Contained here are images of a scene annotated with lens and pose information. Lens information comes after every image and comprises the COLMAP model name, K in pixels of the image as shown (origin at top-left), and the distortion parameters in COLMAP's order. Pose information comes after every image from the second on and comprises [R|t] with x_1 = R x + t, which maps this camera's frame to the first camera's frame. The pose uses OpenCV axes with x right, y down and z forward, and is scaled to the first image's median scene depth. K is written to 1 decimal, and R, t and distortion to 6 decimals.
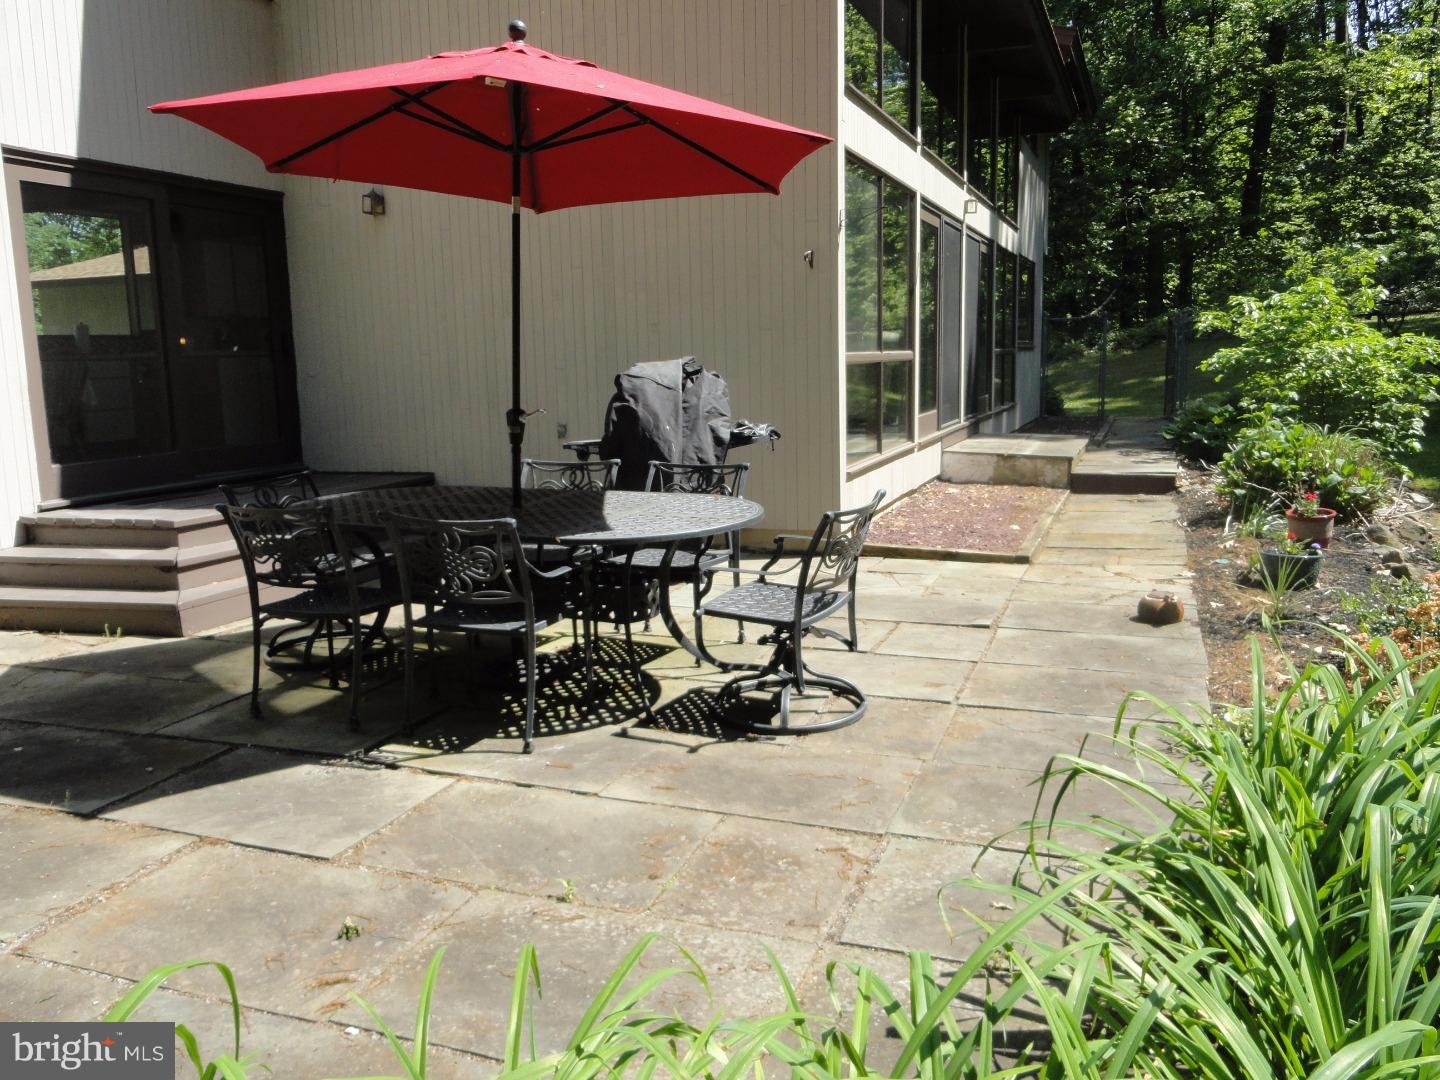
lens RADIAL K [[1119.5, 0, 724.1], [0, 1119.5, 540.4], [0, 0, 1]] dist [-0.004140, -0.009670]
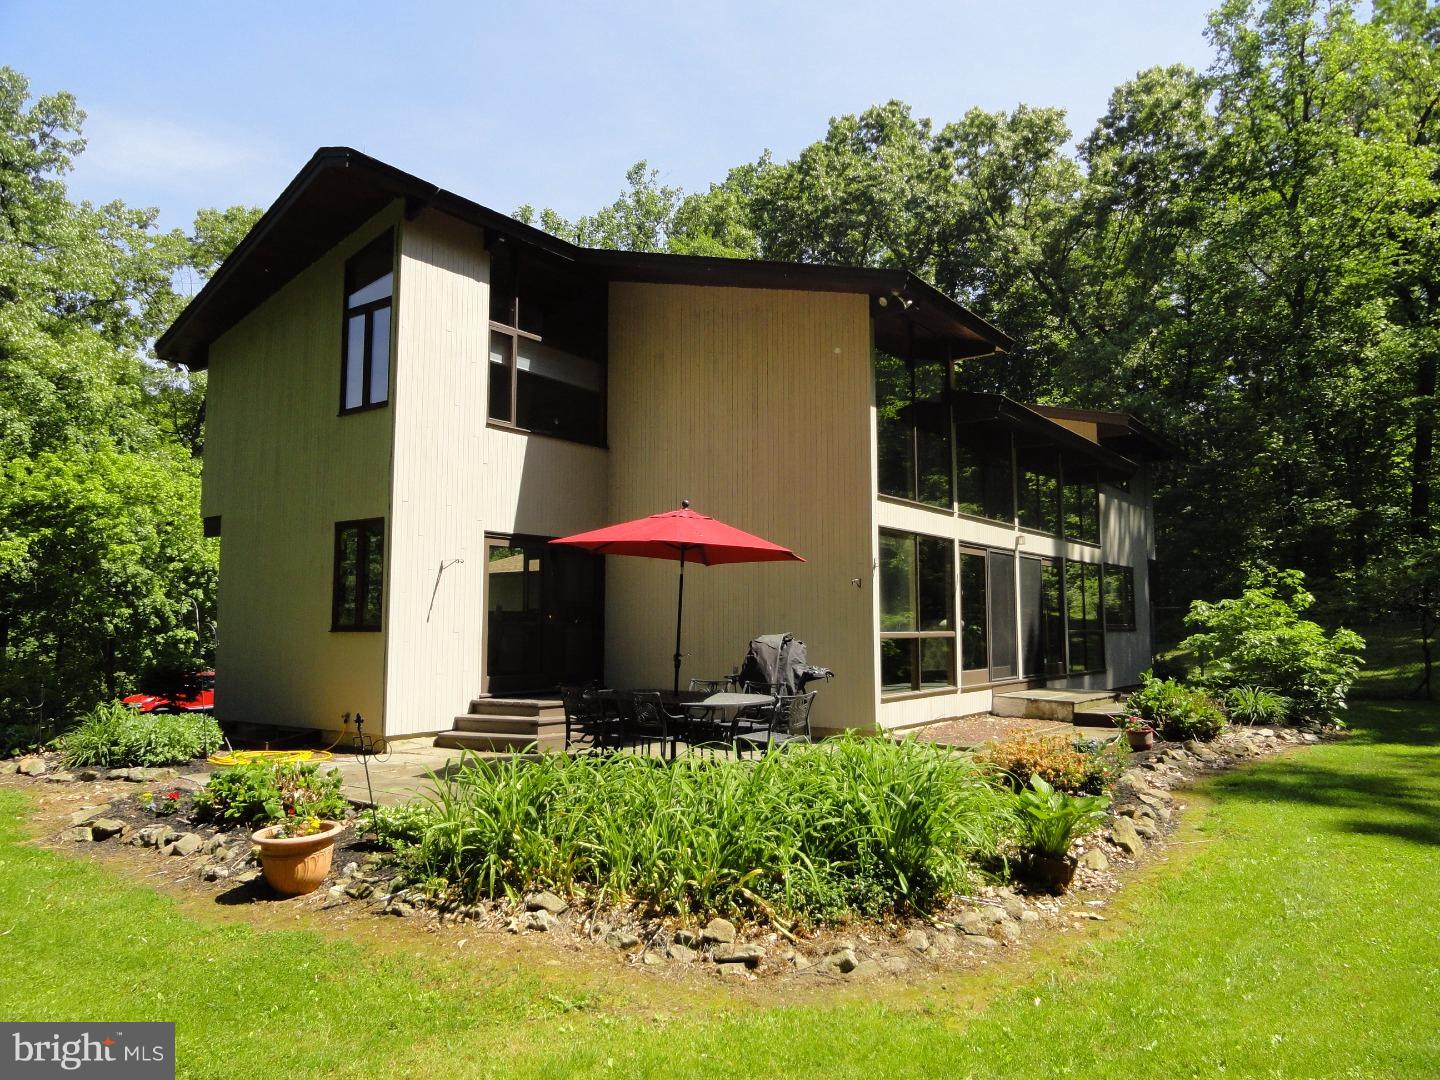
lens RADIAL K [[1009.3, 0, 720.6], [0, 1009.3, 538.1], [0, 0, 1]] dist [-0.006989, 0.004952]
pose [[0.961236, -0.004543, -0.275690, 0.249304], [-0.063793, 0.969072, -0.238392, 0.074910], [0.268246, 0.246738, 0.931217, -0.517902]]
